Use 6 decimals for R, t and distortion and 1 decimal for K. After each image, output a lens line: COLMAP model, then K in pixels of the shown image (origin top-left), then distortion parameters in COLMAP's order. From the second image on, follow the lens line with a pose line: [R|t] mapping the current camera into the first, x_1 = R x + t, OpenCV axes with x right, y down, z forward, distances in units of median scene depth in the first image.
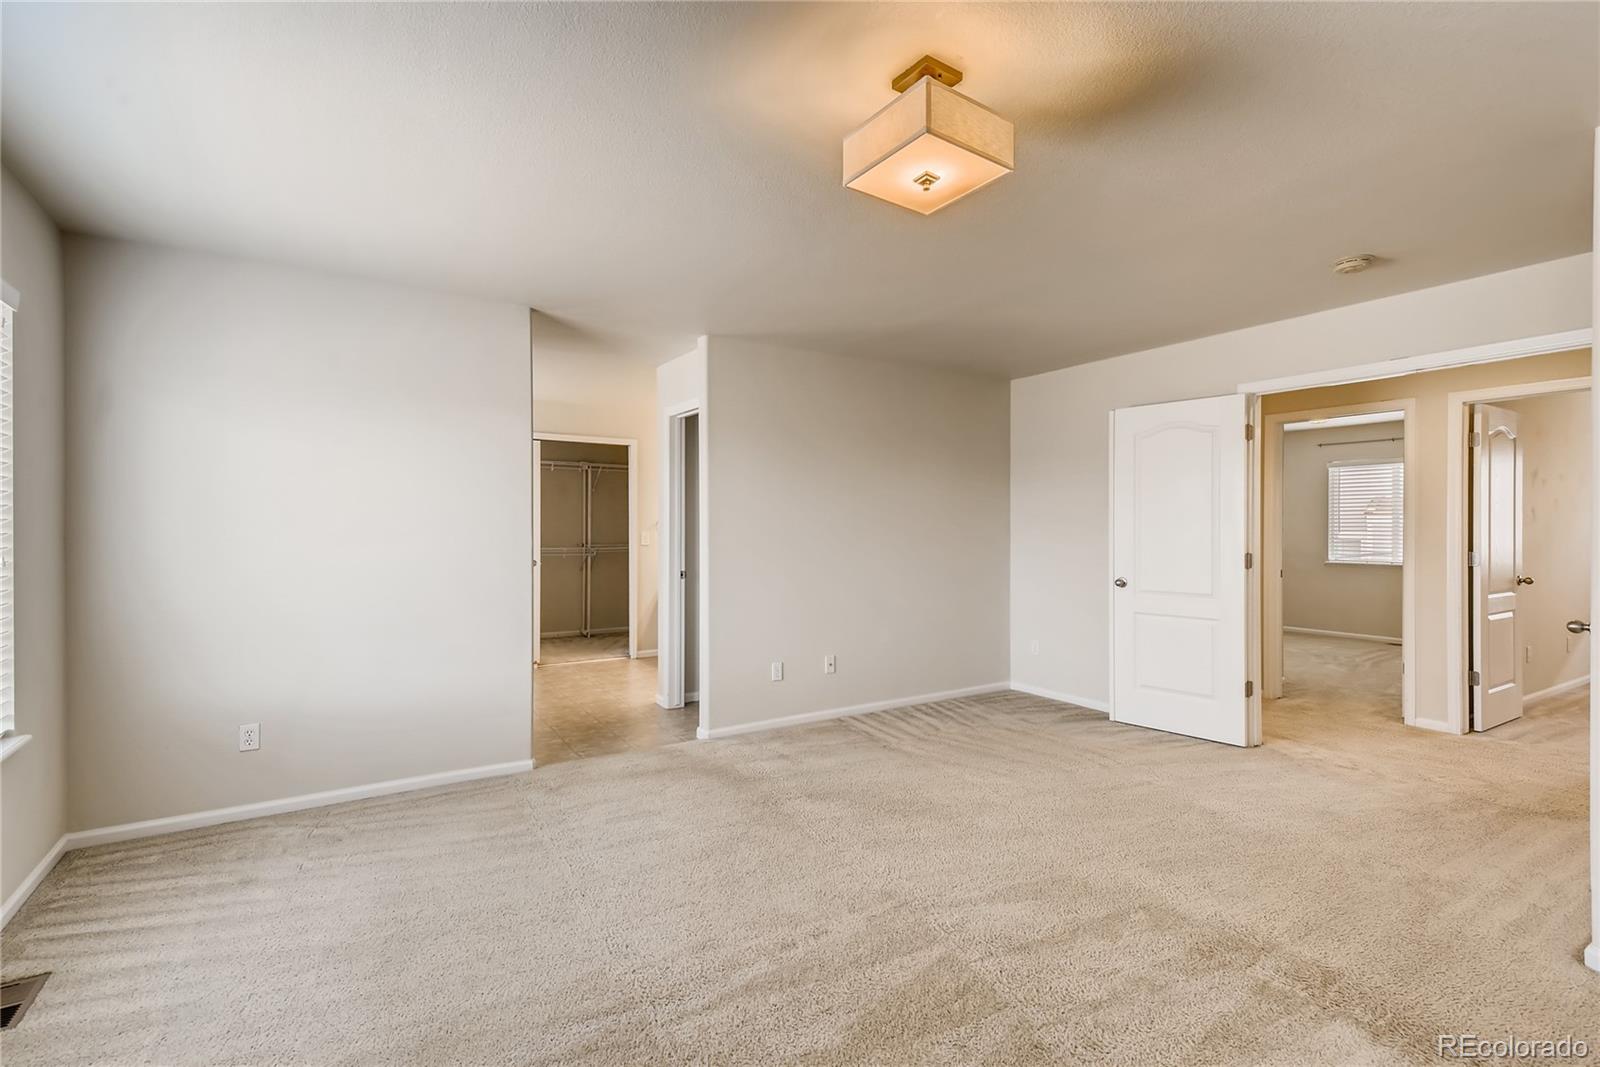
lens RADIAL K [[748.3, 0, 802.5], [0, 748.3, 524.3], [0, 0, 1]] dist [0.014052, -0.000742]
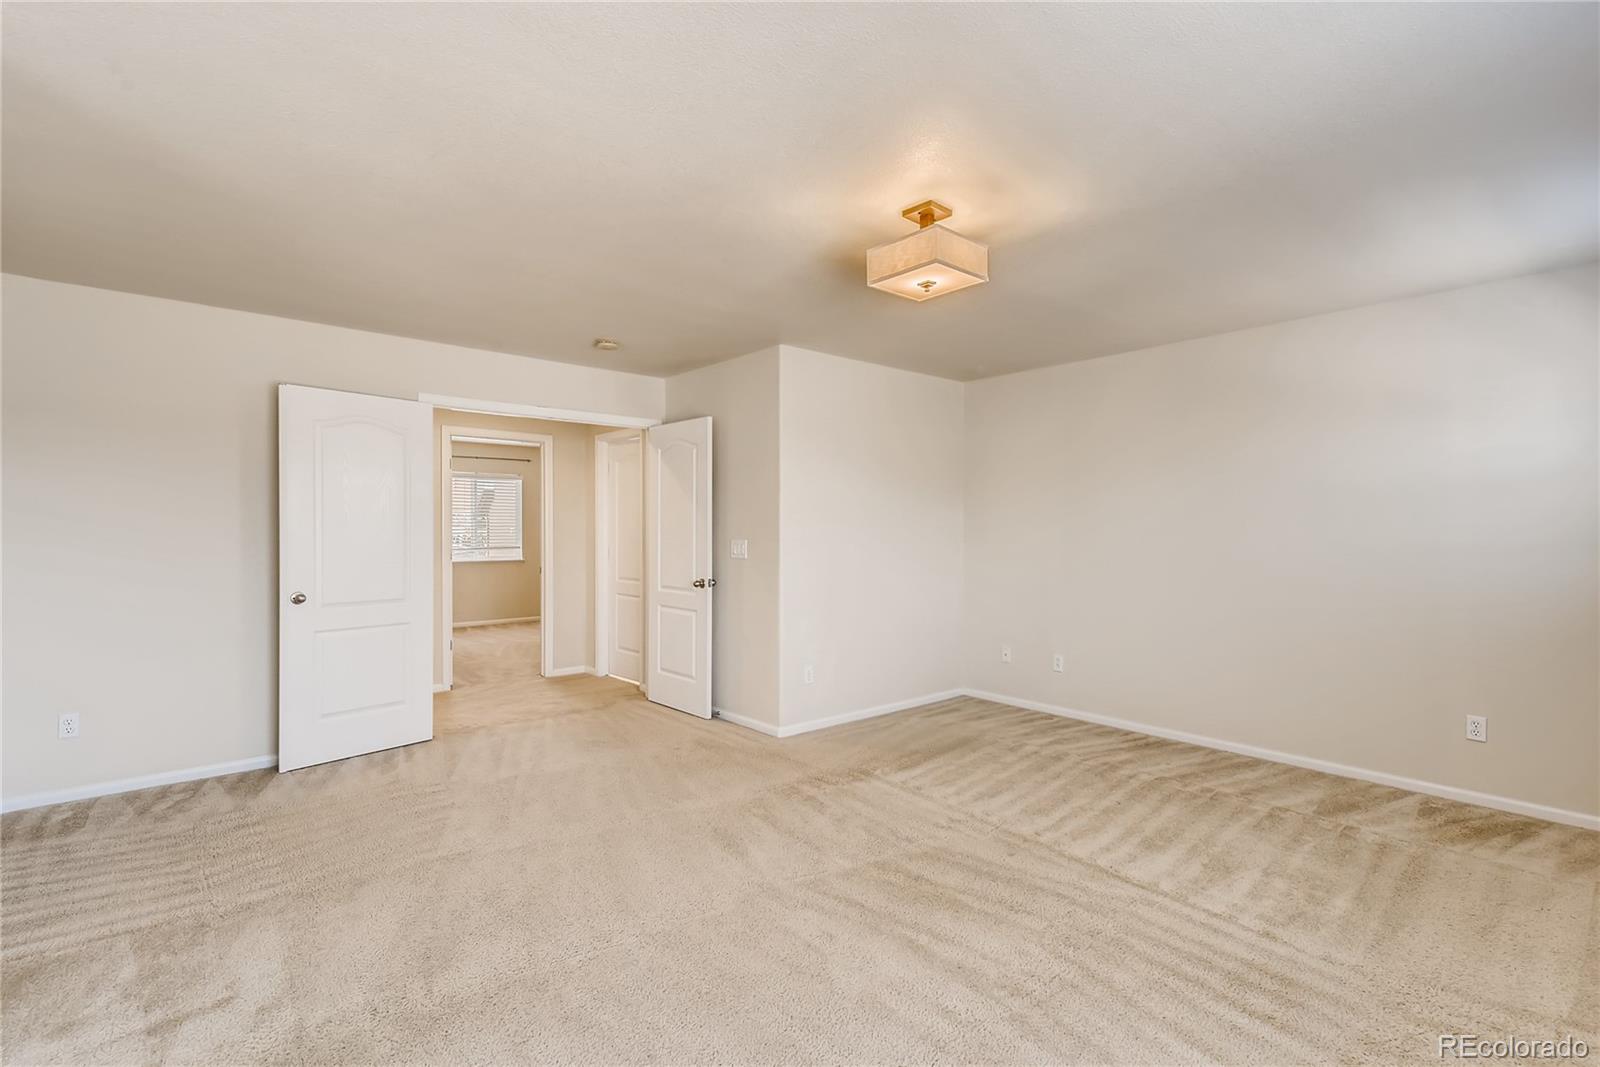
lens RADIAL K [[748.3, 0, 798.8], [0, 748.3, 530.8], [0, 0, 1]] dist [0.014052, -0.000742]
pose [[-0.162461, -0.002753, 0.986711, -0.542038], [-0.002017, 0.999995, 0.002458, -0.000756], [-0.986713, -0.001591, -0.162465, 0.670225]]
